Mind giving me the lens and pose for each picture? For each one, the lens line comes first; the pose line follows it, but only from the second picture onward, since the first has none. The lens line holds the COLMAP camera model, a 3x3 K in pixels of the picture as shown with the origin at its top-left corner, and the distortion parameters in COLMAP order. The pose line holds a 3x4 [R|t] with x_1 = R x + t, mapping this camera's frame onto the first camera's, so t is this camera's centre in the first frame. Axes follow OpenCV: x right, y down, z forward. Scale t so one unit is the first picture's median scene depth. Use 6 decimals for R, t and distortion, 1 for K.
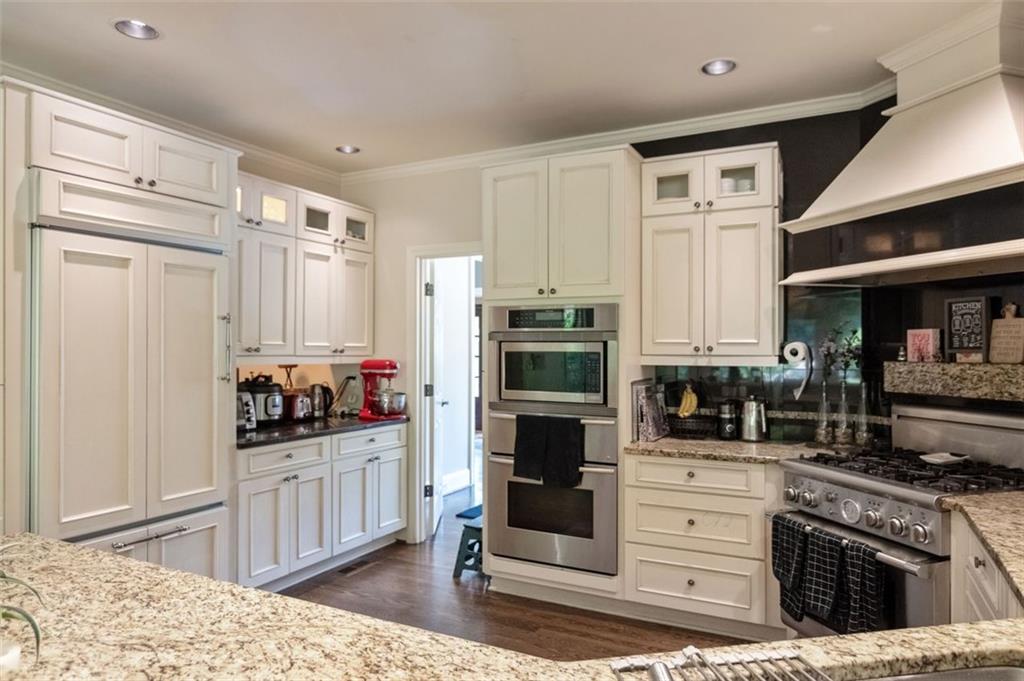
lens RADIAL K [[655.4, 0, 512.3], [0, 655.4, 340.3], [0, 0, 1]] dist [0.004384, 0.000975]
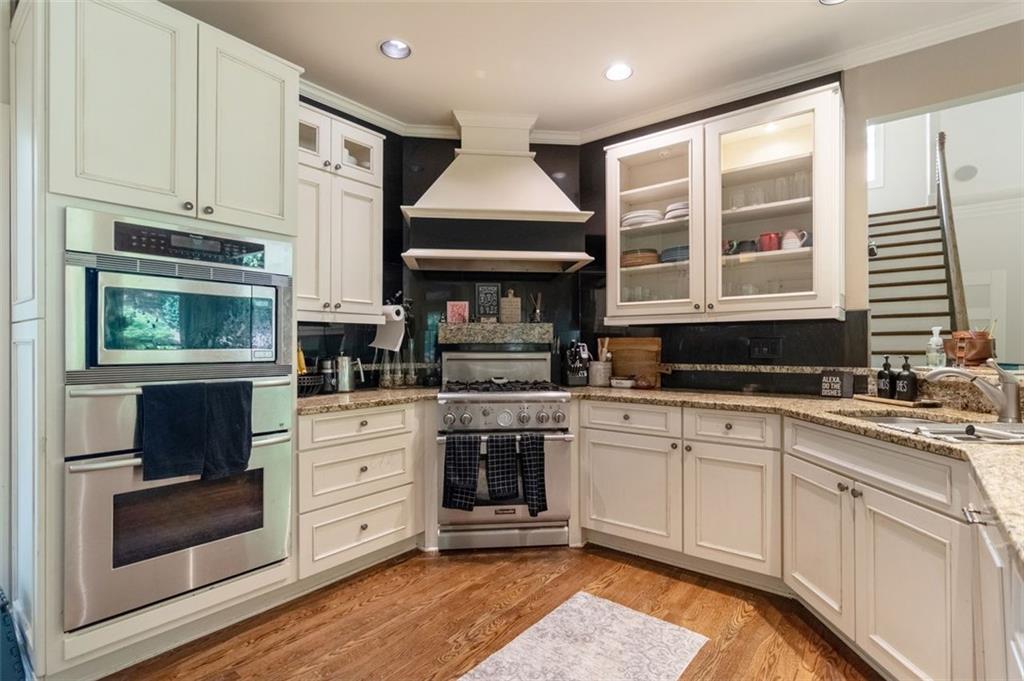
lens RADIAL K [[492.6, 0, 512.0], [0, 492.6, 344.4], [0, 0, 1]] dist [0.000690, 0.000042]
pose [[0.197570, 0.002145, 0.980286, -0.417230], [-0.010272, 0.999947, -0.000117, 0.072207], [-0.980235, -0.010047, 0.197582, 0.576562]]
